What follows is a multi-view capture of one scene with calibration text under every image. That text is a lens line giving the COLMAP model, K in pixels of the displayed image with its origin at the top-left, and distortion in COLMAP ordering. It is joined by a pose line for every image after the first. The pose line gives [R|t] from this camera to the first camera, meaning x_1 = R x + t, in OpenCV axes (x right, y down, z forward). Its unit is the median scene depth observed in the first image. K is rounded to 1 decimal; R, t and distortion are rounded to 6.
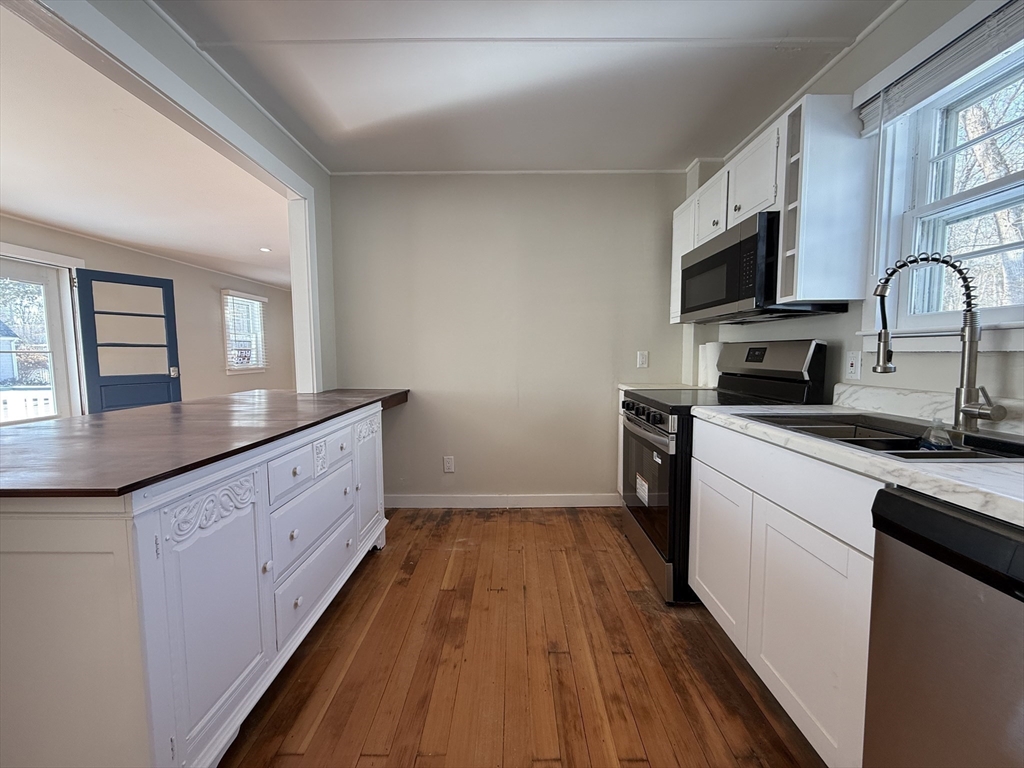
lens RADIAL K [[407.3, 0, 510.2], [0, 407.3, 385.3], [0, 0, 1]] dist [-0.001645, 0.000494]
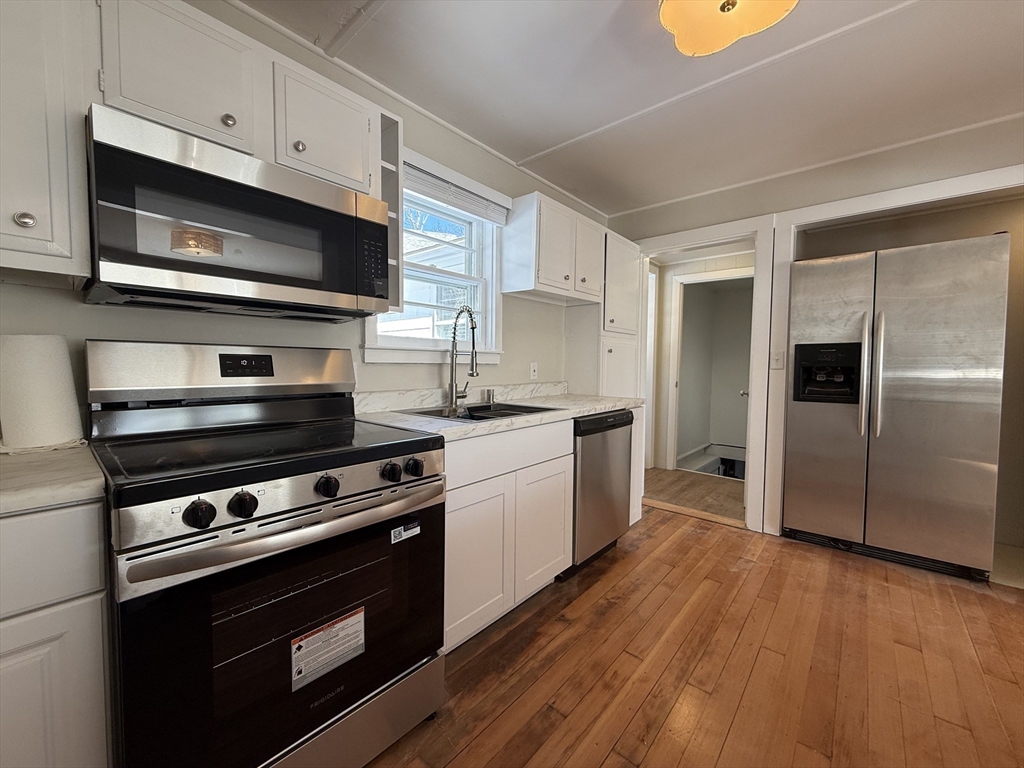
lens RADIAL K [[407.3, 0, 509.5], [0, 407.3, 388.4], [0, 0, 1]] dist [-0.001645, 0.000494]
pose [[-0.756767, -0.037201, 0.652626, -0.163206], [0.050198, 0.992124, 0.114761, -0.109139], [-0.651755, 0.119607, -0.748939, 1.426435]]
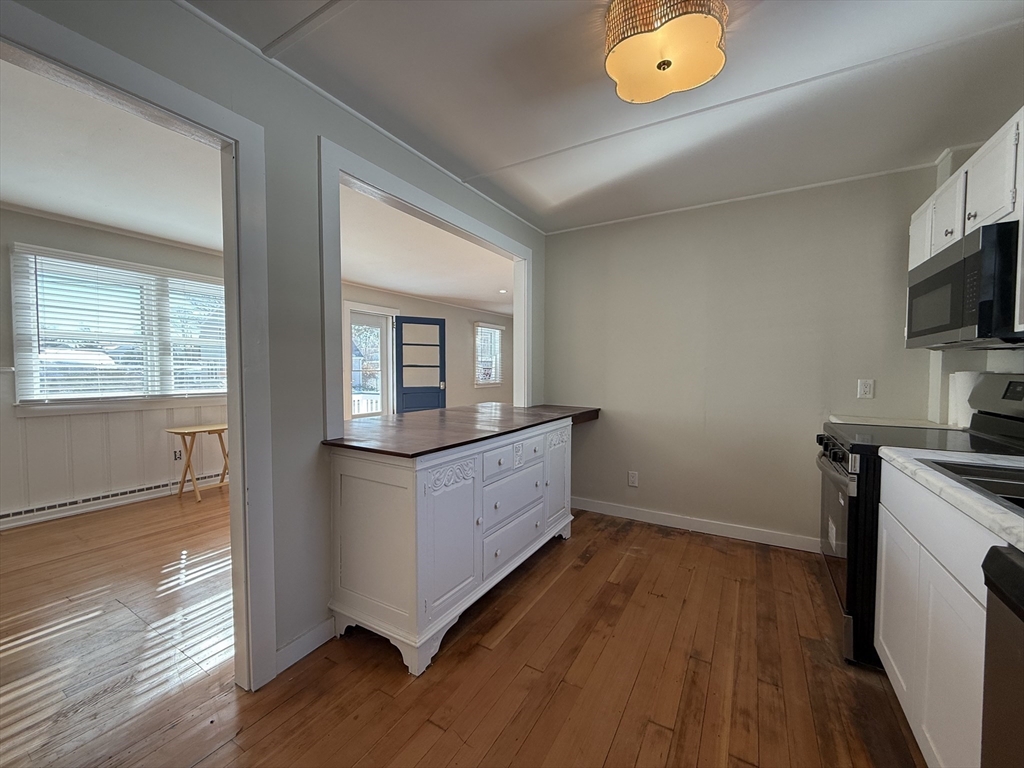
lens RADIAL K [[407.3, 0, 509.6], [0, 407.3, 386.7], [0, 0, 1]] dist [-0.001645, 0.000494]
pose [[0.861942, 0.029443, -0.506151, 0.183514], [-0.047180, 0.998639, -0.022252, -0.022115], [0.504806, 0.043060, 0.862158, -0.200716]]
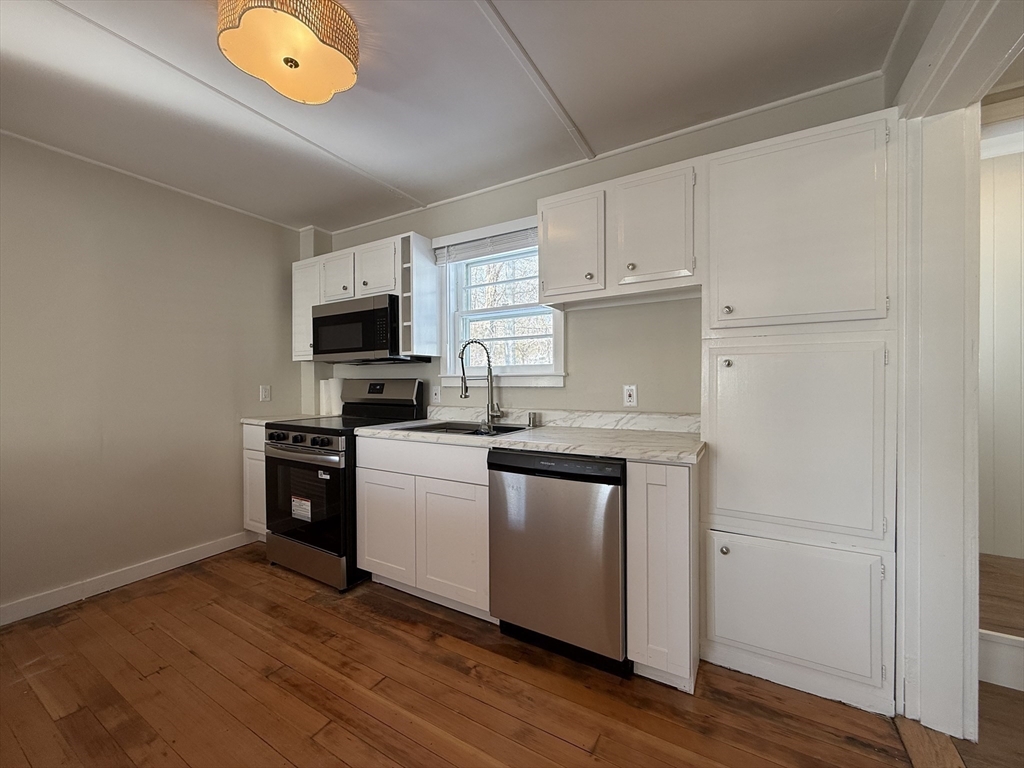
lens RADIAL K [[407.3, 0, 509.7], [0, 407.3, 387.5], [0, 0, 1]] dist [-0.001645, 0.000494]
pose [[0.502127, -0.008530, 0.864752, -0.425999], [0.070031, 0.997068, -0.030829, -0.004022], [-0.861954, 0.076039, 0.501252, -0.099523]]
